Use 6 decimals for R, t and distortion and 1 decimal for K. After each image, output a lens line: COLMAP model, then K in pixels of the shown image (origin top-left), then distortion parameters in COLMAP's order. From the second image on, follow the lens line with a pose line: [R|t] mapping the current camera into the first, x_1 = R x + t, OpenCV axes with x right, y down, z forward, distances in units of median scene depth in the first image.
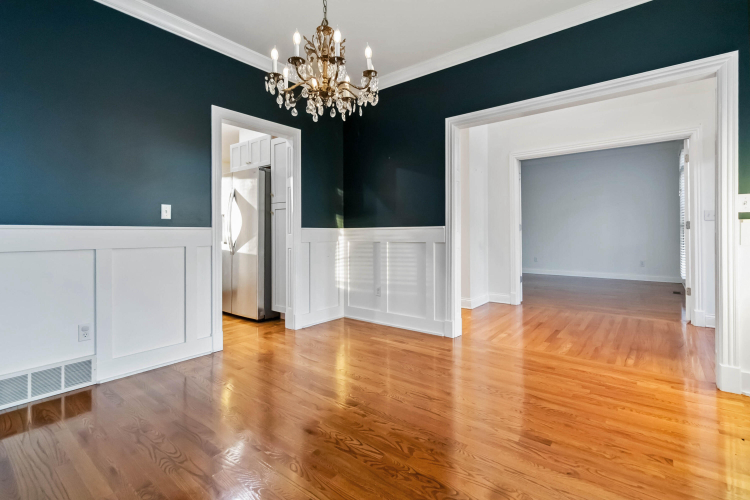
lens RADIAL K [[349.6, 0, 377.5], [0, 349.6, 233.3], [0, 0, 1]] dist [-0.000400, 0.000430]
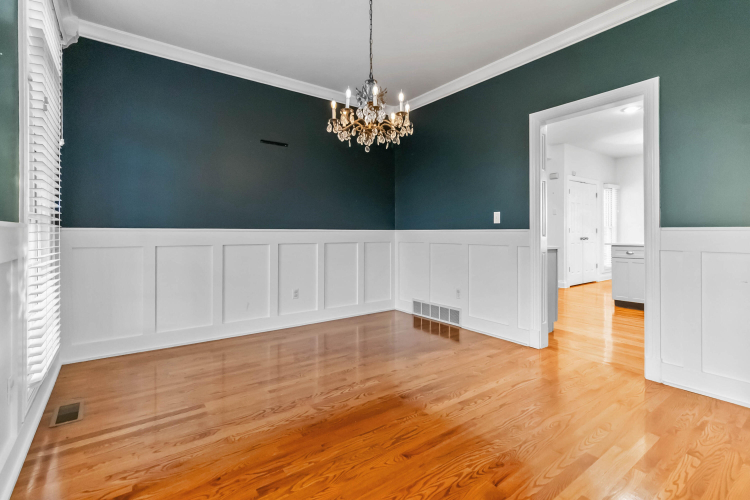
lens RADIAL K [[349.6, 0, 377.5], [0, 349.6, 233.3], [0, 0, 1]] dist [-0.000400, 0.000430]
pose [[-0.253981, 0.005765, -0.967192, 0.854085], [-0.000623, 0.999981, 0.006124, -0.013664], [0.967209, 0.002158, -0.253973, 1.034635]]
